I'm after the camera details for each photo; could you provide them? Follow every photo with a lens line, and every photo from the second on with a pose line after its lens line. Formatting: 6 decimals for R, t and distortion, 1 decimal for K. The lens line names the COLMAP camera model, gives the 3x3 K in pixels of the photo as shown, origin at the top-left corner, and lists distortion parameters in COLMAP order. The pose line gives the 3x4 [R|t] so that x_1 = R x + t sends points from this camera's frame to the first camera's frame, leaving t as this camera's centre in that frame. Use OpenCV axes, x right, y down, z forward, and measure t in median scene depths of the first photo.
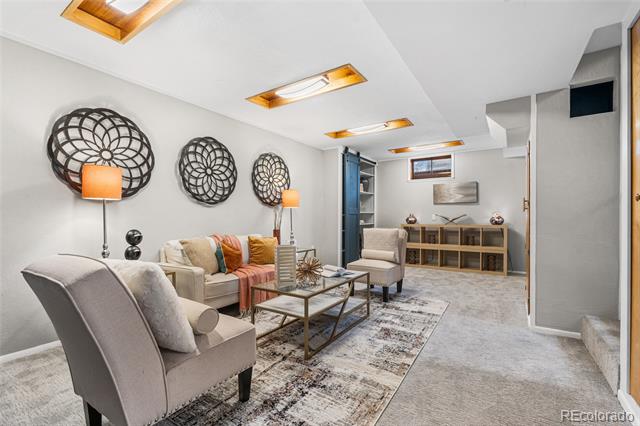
lens RADIAL K [[286.2, 0, 318.8], [0, 286.2, 218.5], [0, 0, 1]] dist [0.002415, 0.000805]
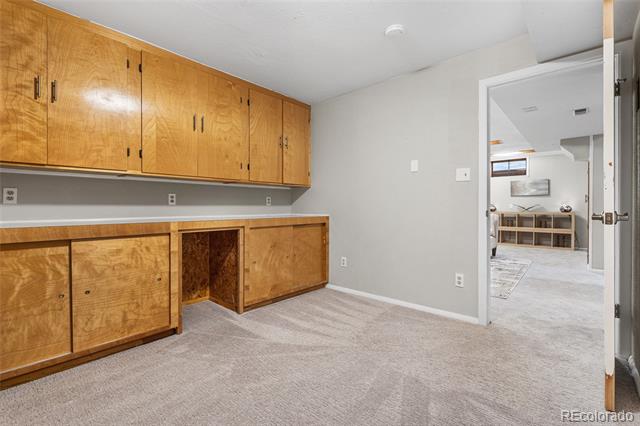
lens RADIAL K [[286.2, 0, 321.2], [0, 286.2, 208.1], [0, 0, 1]] dist [0.002415, 0.000805]
pose [[0.989543, 0.004078, -0.144178, -0.277564], [-0.003729, 0.999989, 0.002691, 0.003002], [0.144187, -0.002125, 0.989548, -0.430178]]
